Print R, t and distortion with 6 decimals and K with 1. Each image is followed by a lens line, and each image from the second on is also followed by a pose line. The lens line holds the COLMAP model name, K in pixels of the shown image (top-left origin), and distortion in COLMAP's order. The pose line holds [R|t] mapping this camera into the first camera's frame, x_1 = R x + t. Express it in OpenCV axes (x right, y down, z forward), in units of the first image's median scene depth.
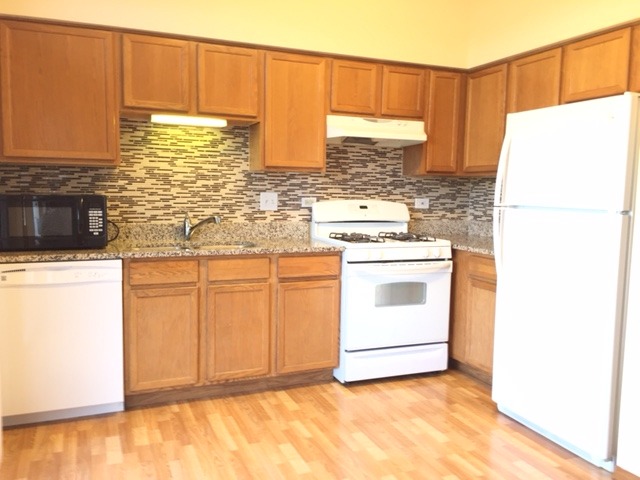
lens RADIAL K [[548.4, 0, 316.7], [0, 548.4, 239.2], [0, 0, 1]] dist [0.024771, -0.030120]
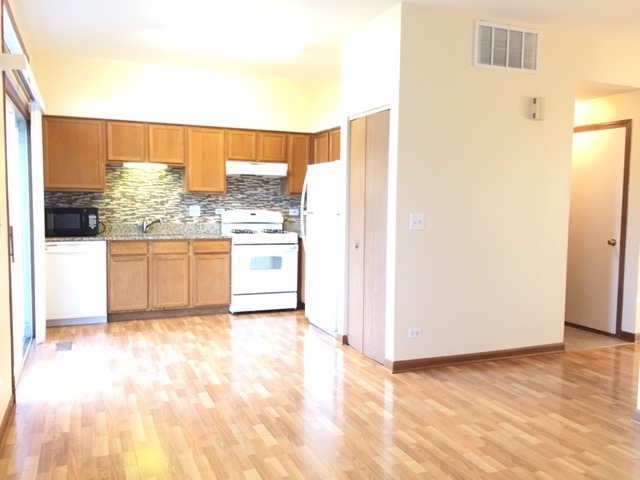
lens RADIAL K [[548.4, 0, 322.4], [0, 548.4, 241.6], [0, 0, 1]] dist [0.024771, -0.030120]
pose [[0.999869, -0.003813, 0.015738, 0.313928], [0.004084, 0.999843, -0.017246, 0.064103], [-0.015669, 0.017308, 0.999727, -0.788838]]
